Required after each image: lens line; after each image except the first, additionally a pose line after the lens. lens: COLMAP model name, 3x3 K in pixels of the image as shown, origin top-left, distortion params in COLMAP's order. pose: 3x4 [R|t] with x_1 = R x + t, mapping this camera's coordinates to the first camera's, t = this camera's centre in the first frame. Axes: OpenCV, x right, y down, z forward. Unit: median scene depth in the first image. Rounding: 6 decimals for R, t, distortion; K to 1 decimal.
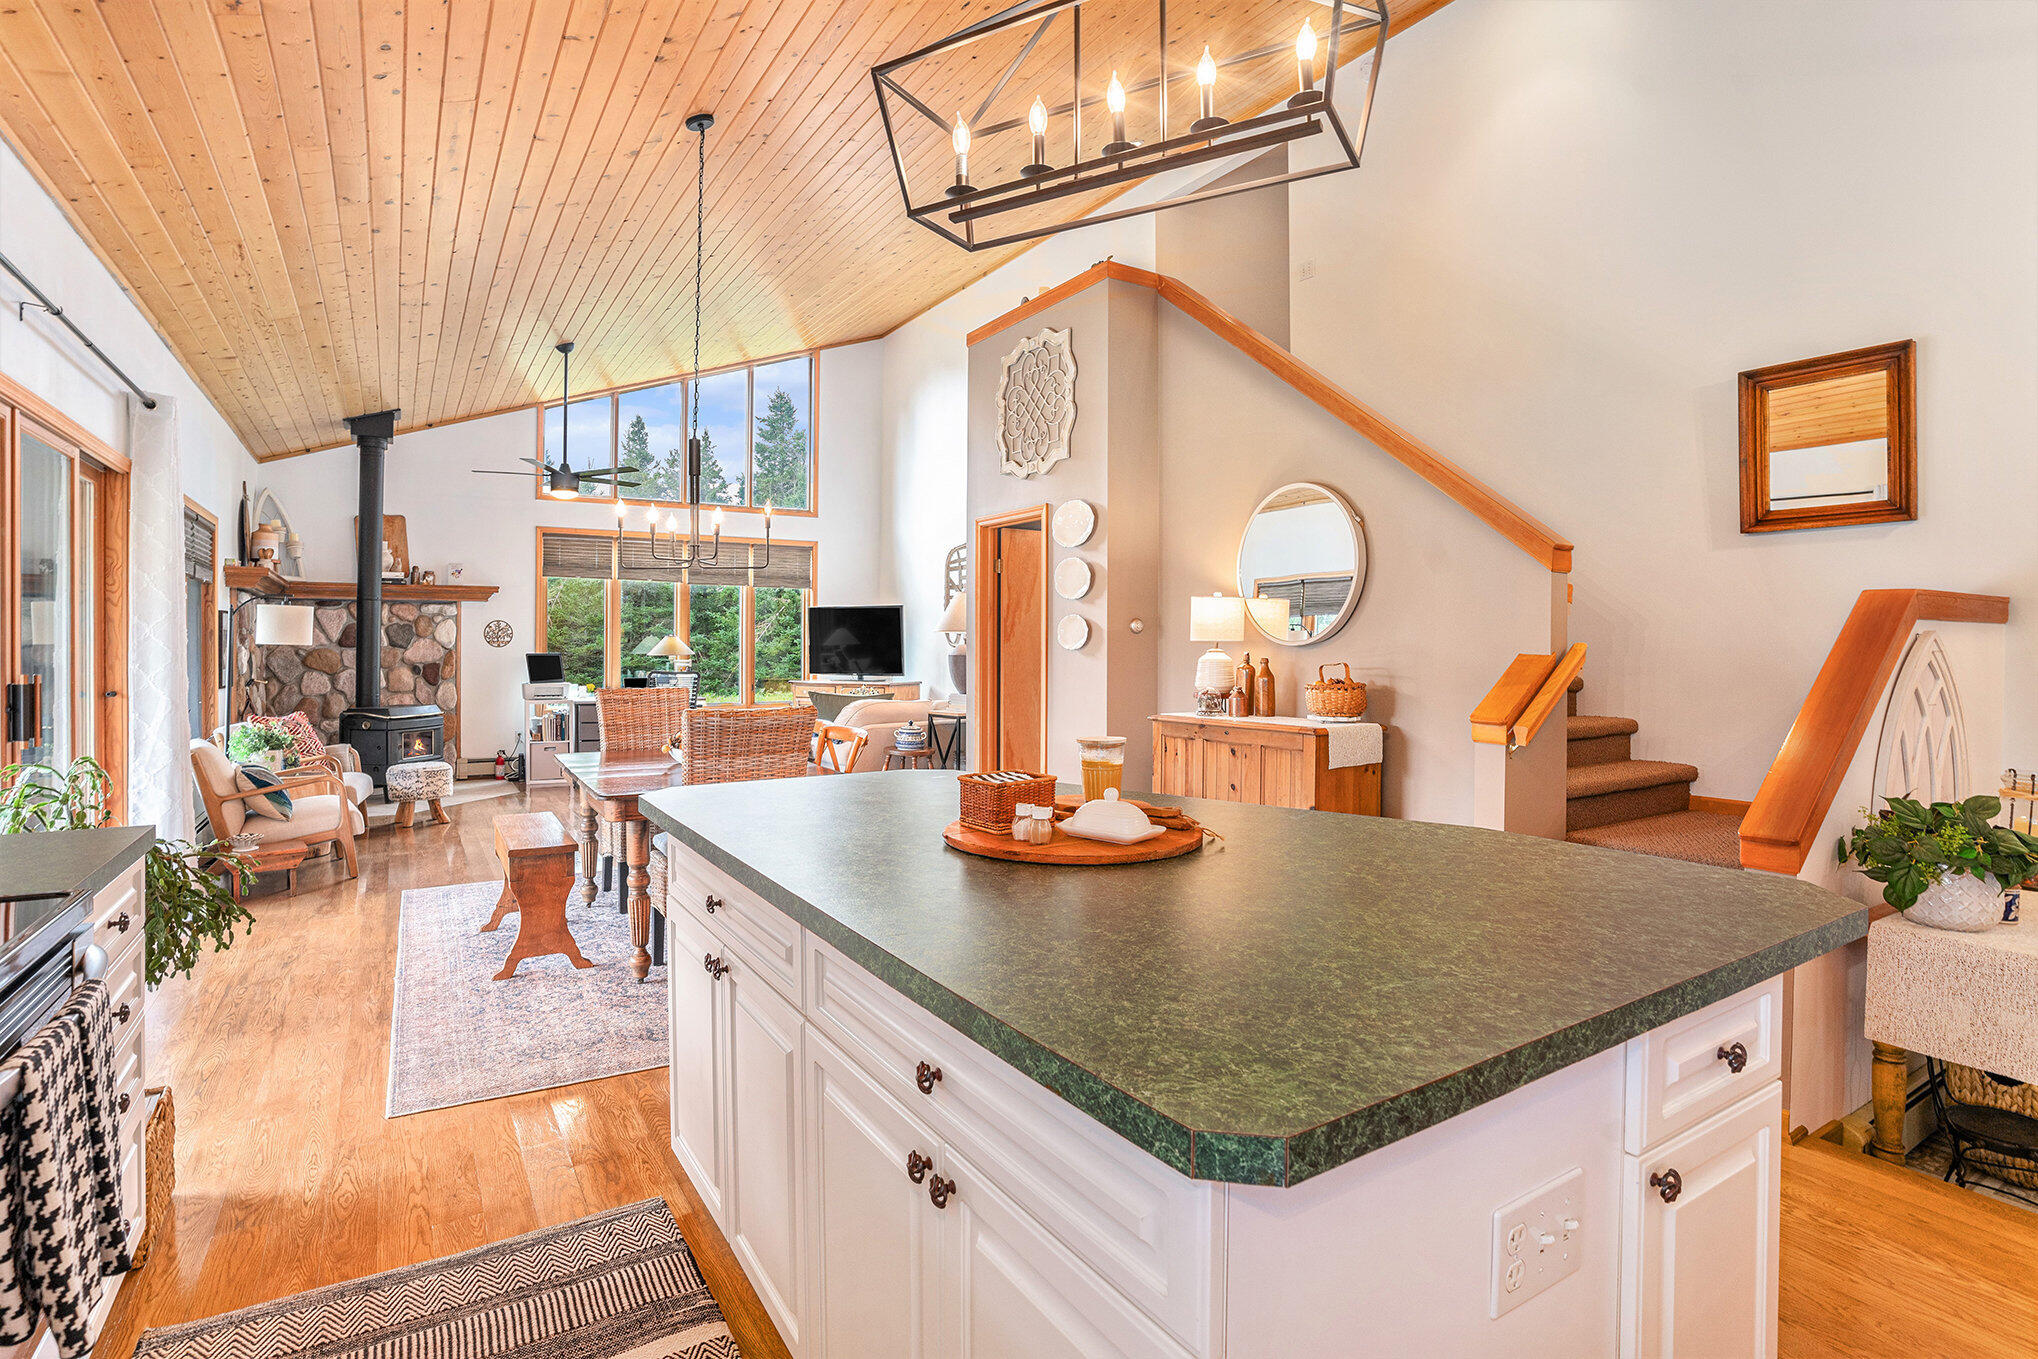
lens RADIAL K [[1011.2, 0, 989.6], [0, 1011.2, 660.9], [0, 0, 1]] dist [-0.057623, 0.013212]
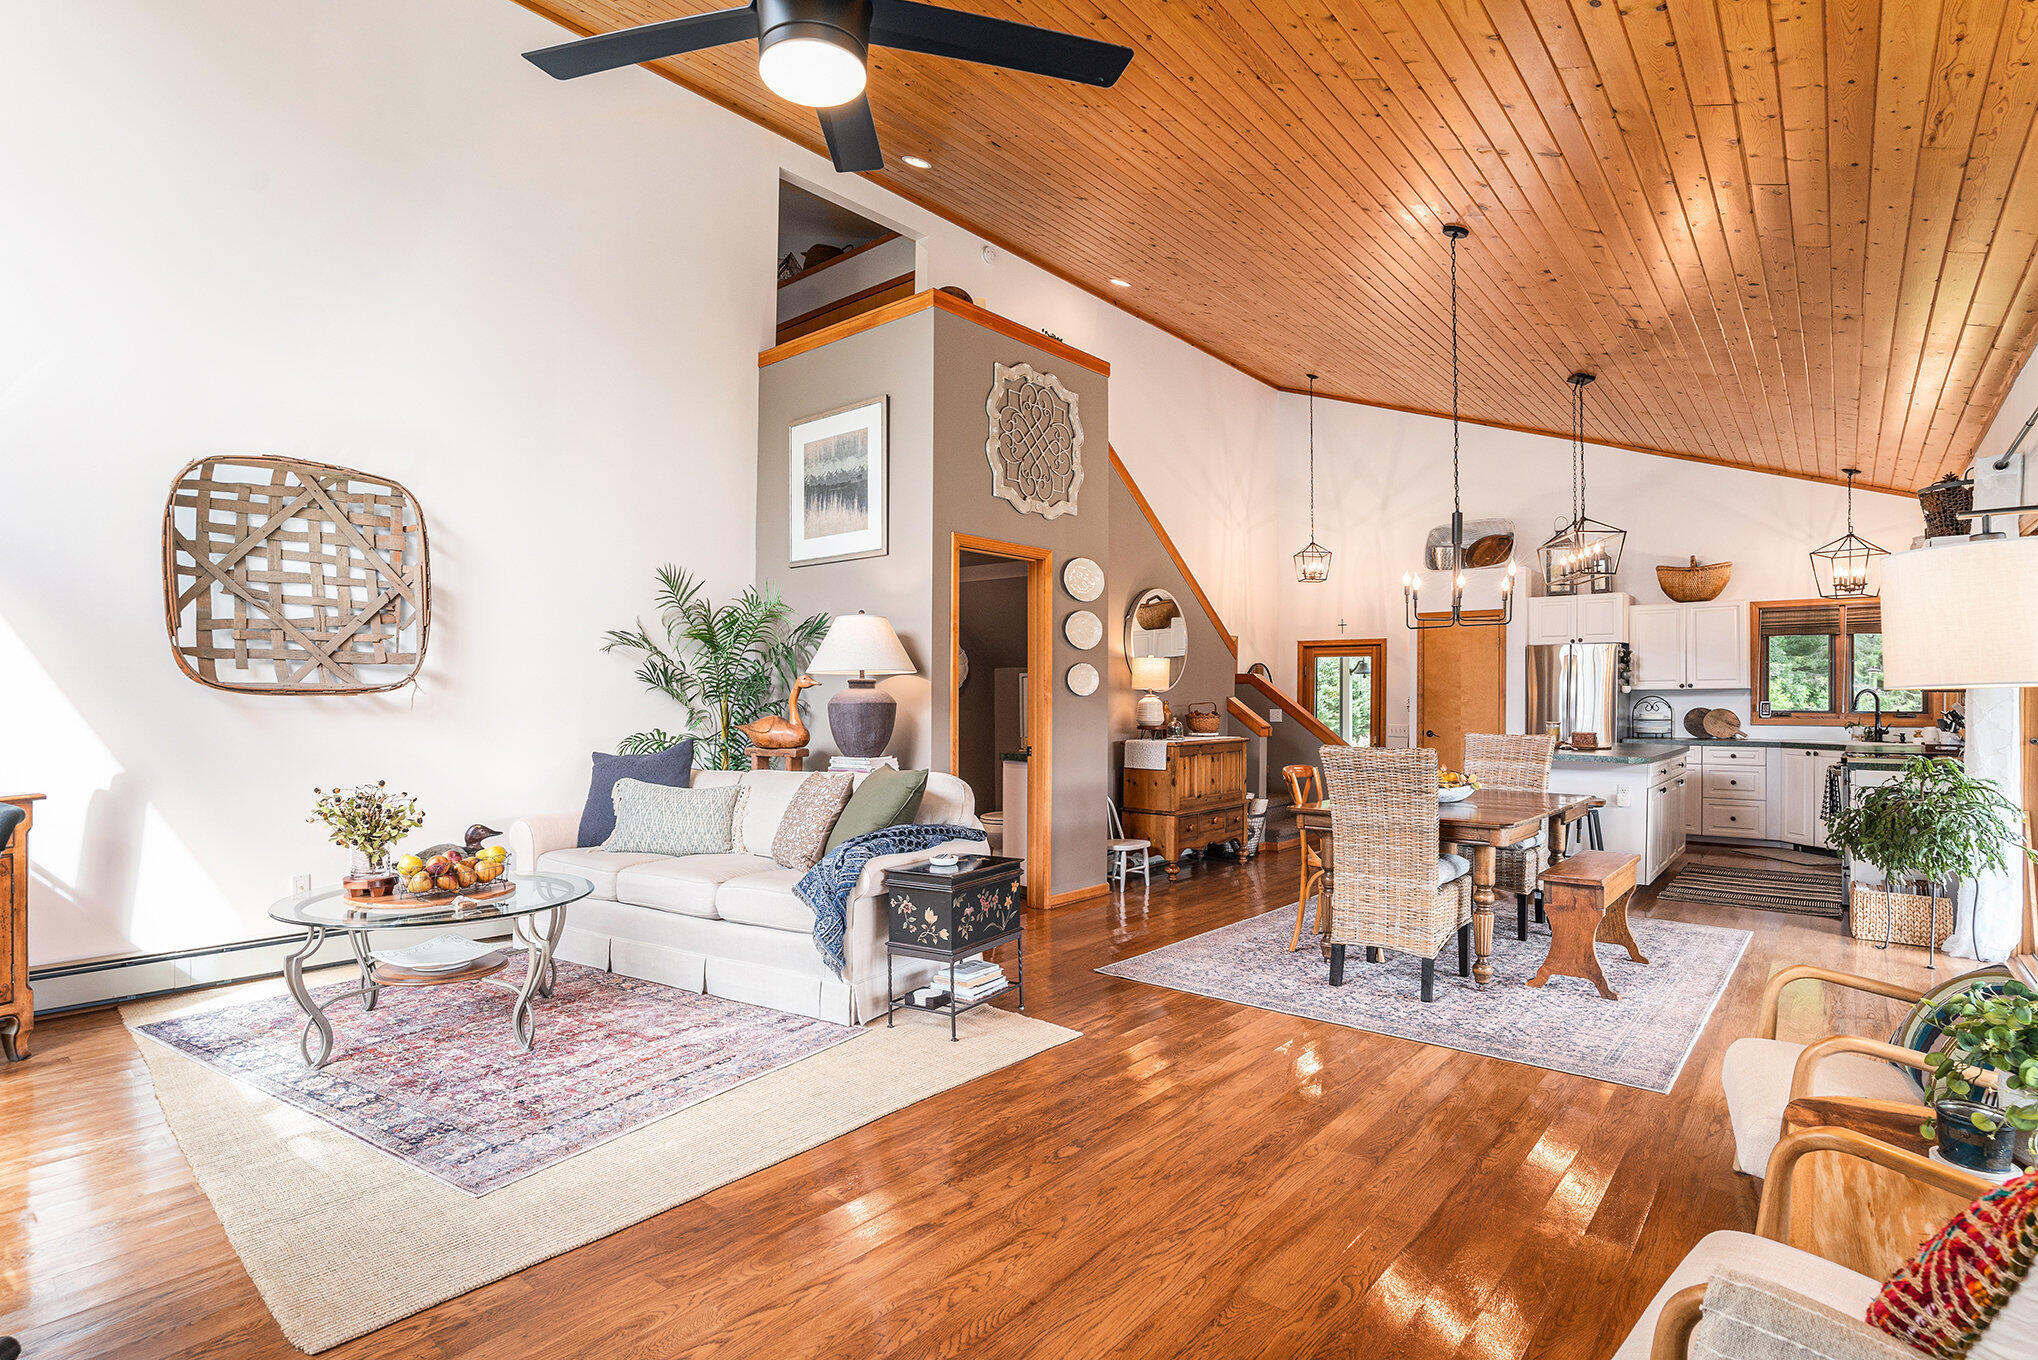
lens RADIAL K [[1011.2, 0, 996.5], [0, 1011.2, 698.1], [0, 0, 1]] dist [-0.057623, 0.013212]
pose [[-0.317458, -0.009193, 0.948228, -0.676401], [0.008359, 0.999887, 0.012492, -0.015618], [-0.948236, 0.011892, -0.317345, 1.049993]]
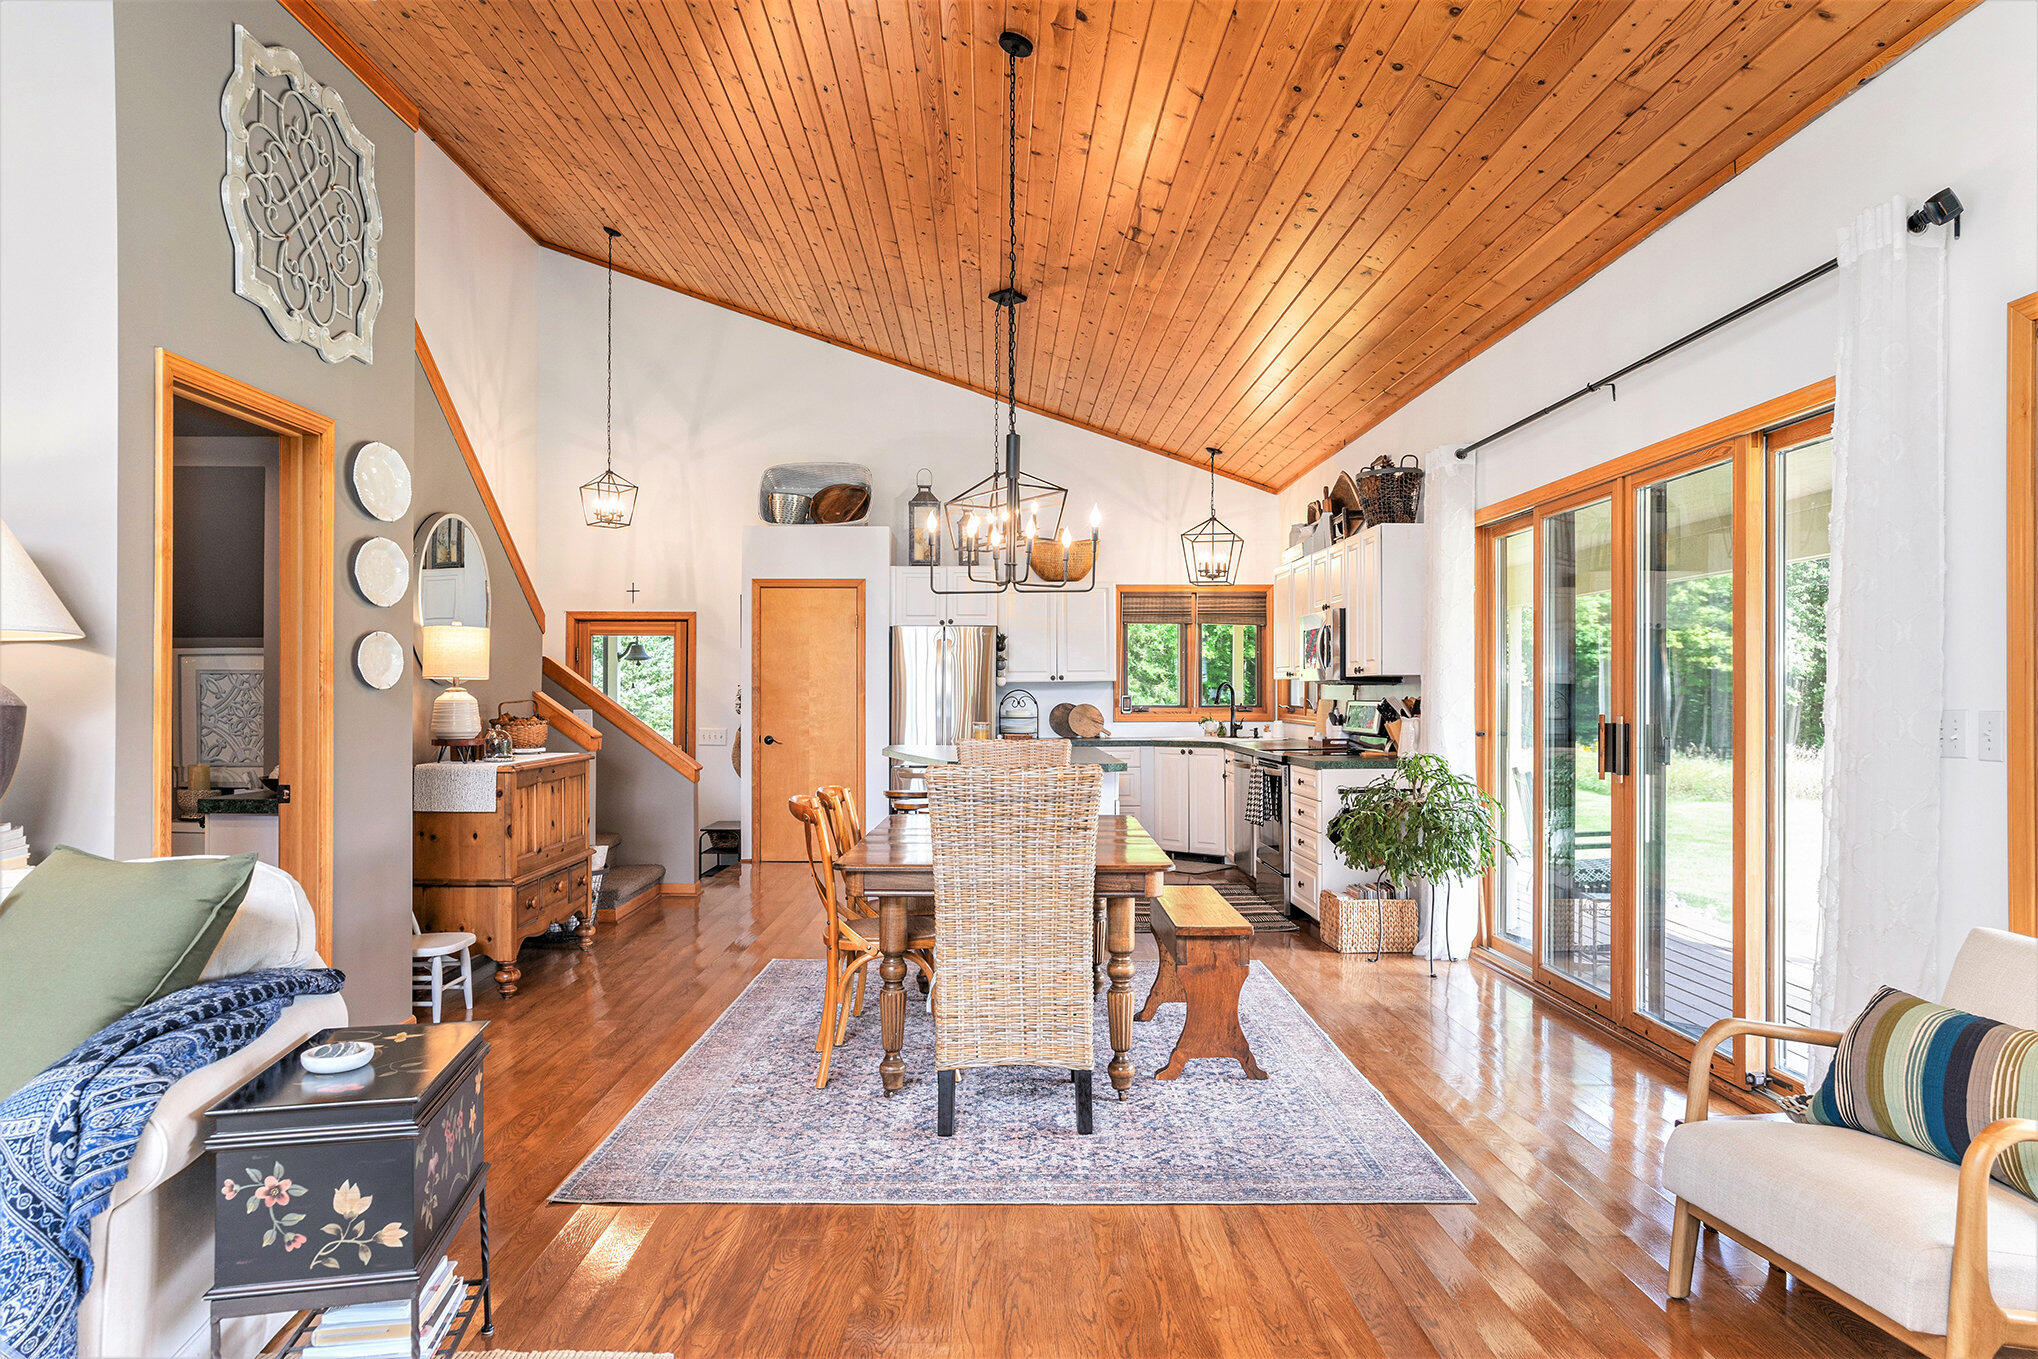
lens RADIAL K [[1300.1, 0, 1010.9], [0, 1300.1, 692.0], [0, 0, 1]] dist [-0.022449, 0.018541]
pose [[-0.868489, -0.006772, 0.495663, -0.460239], [0.000688, 0.999889, 0.014866, -0.014110], [-0.495708, 0.013252, -0.868388, 1.090045]]
